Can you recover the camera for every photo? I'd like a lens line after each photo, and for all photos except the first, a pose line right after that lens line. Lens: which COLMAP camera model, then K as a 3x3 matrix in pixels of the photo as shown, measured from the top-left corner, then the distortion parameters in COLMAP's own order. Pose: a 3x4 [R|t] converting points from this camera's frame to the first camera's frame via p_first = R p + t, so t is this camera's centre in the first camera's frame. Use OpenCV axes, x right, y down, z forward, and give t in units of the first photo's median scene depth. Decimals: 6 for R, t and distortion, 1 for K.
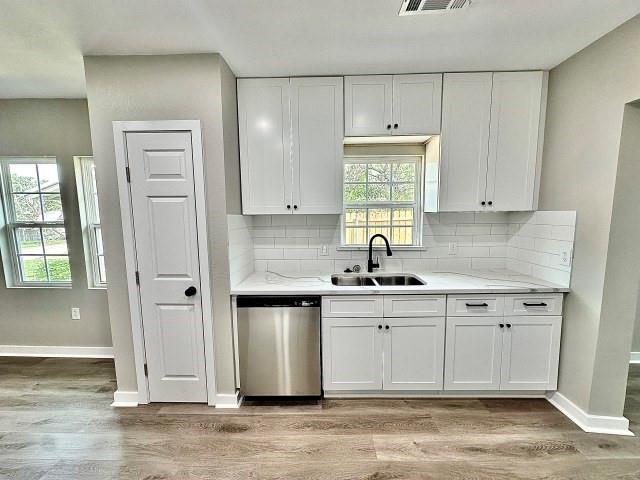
lens RADIAL K [[251.6, 0, 320.0], [0, 251.6, 240.0], [0, 0, 1]] dist [0.000748, 0.000101]
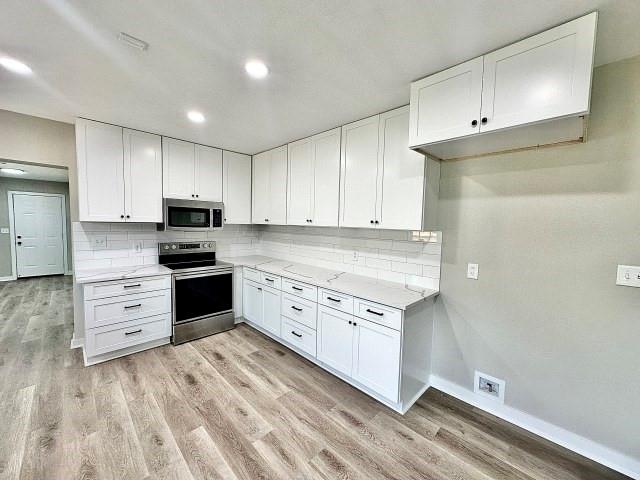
lens RADIAL K [[257.5, 0, 320.0], [0, 257.5, 240.0], [0, 0, 1]] dist [-0.000154, -0.007236]
pose [[0.716333, 0.083838, -0.692703, 1.215075], [-0.124004, 0.992248, -0.008142, -0.020422], [0.686651, 0.091730, 0.721177, -0.028065]]
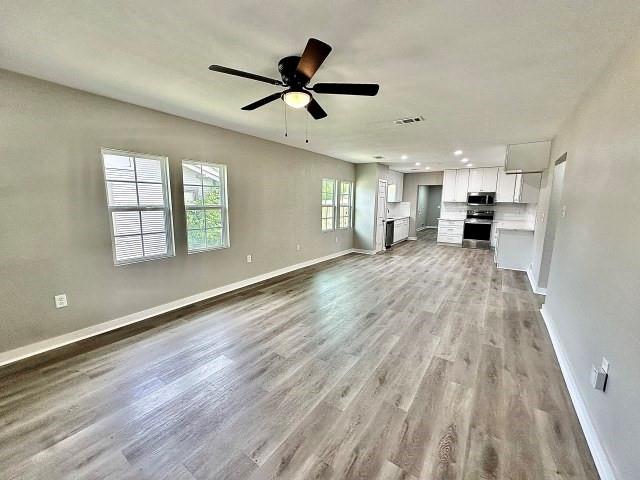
lens RADIAL K [[257.5, 0, 320.0], [0, 257.5, 240.0], [0, 0, 1]] dist [-0.000154, -0.007236]
pose [[-0.551442, 0.145418, -0.821441, 2.728099], [-0.102427, 0.965437, 0.239669, -0.100993], [0.827902, 0.216301, -0.517487, 0.360495]]
